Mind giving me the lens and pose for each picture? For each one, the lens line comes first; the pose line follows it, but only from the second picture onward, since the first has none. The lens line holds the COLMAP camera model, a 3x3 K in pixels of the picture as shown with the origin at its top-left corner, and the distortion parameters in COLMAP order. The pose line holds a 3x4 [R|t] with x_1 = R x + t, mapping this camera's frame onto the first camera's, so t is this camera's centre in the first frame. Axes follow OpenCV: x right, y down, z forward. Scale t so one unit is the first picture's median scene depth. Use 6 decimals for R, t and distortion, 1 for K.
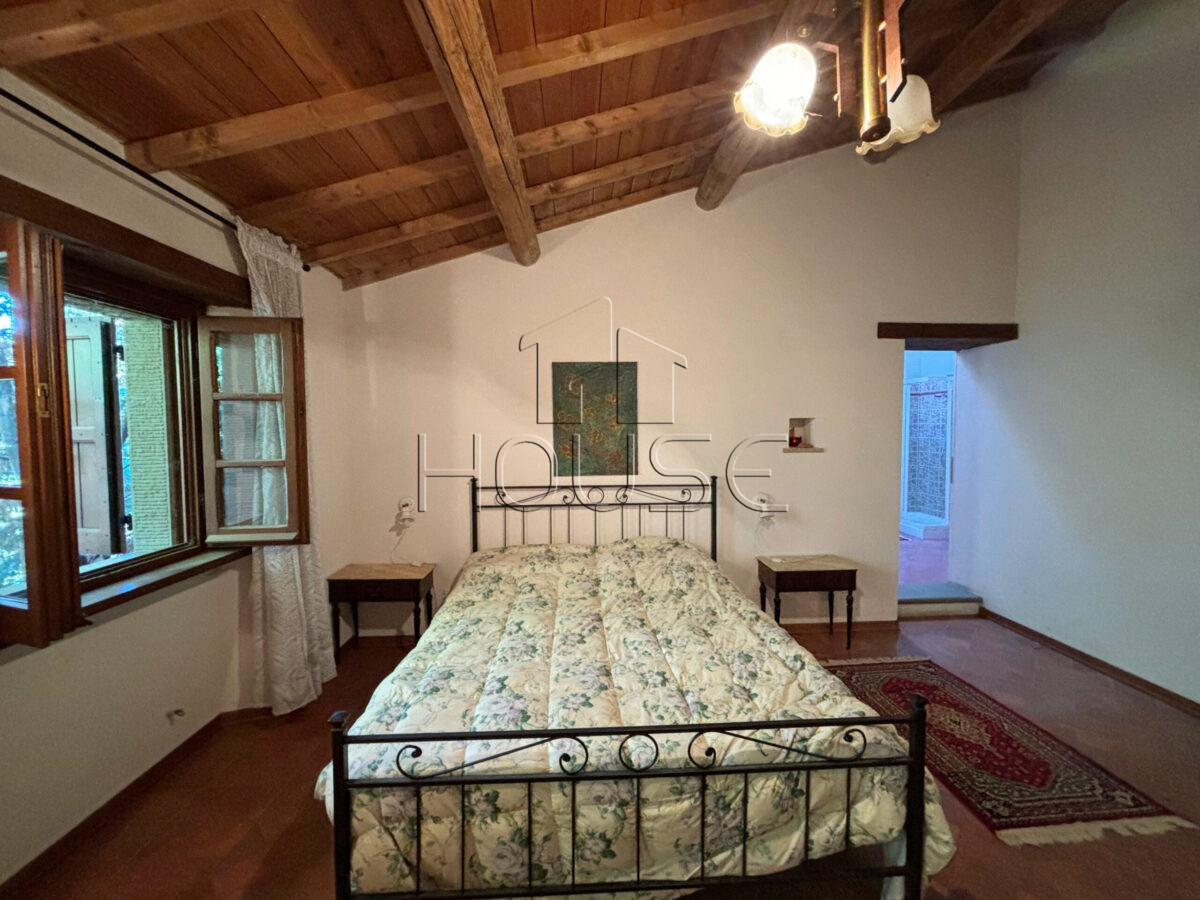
lens RADIAL K [[480.8, 0, 602.0], [0, 480.8, 448.9], [0, 0, 1]] dist [0.003876, 0.000078]
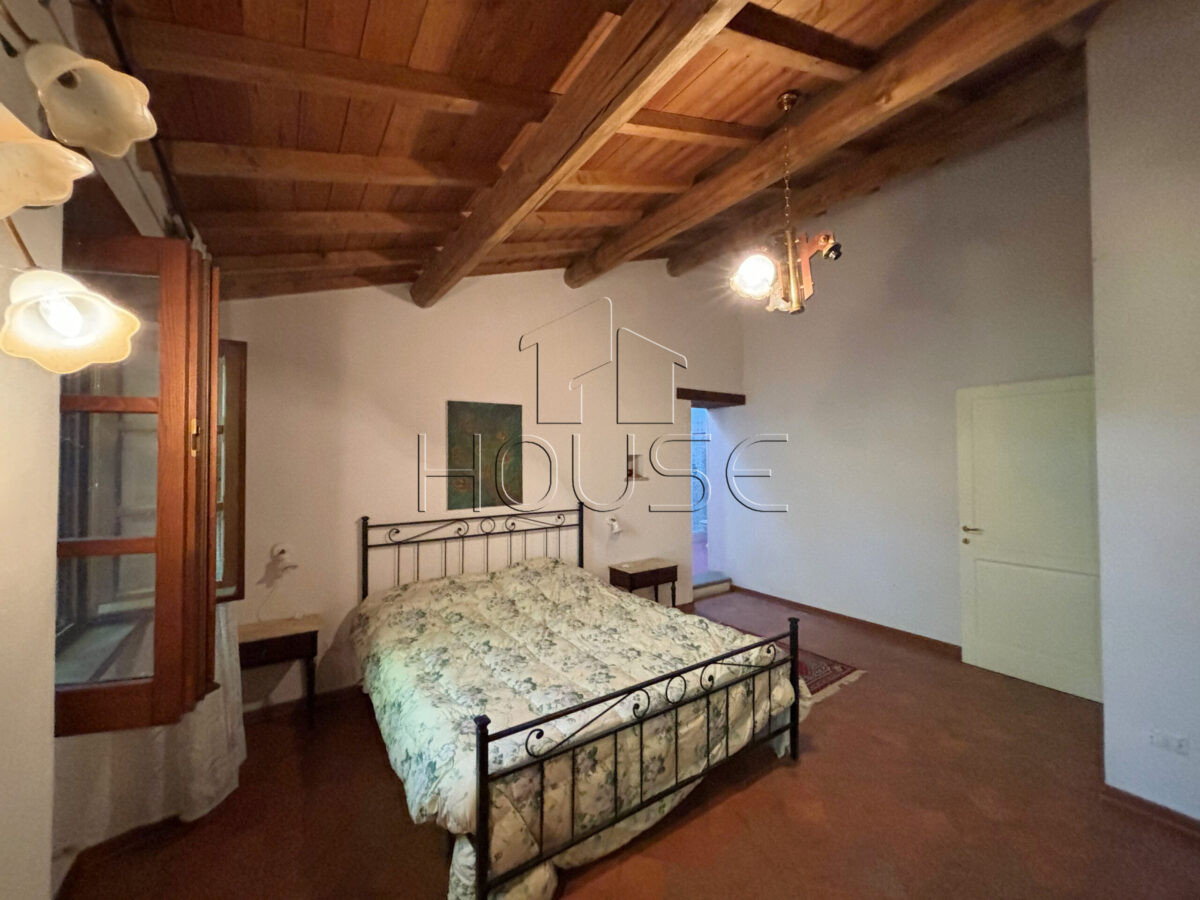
lens RADIAL K [[480.8, 0, 597.1], [0, 480.8, 450.9], [0, 0, 1]] dist [0.003876, 0.000078]
pose [[0.852399, 0.008900, 0.522817, -0.560257], [0.024643, 0.998060, -0.057169, -0.004086], [-0.522311, 0.061615, 0.850526, -0.091797]]
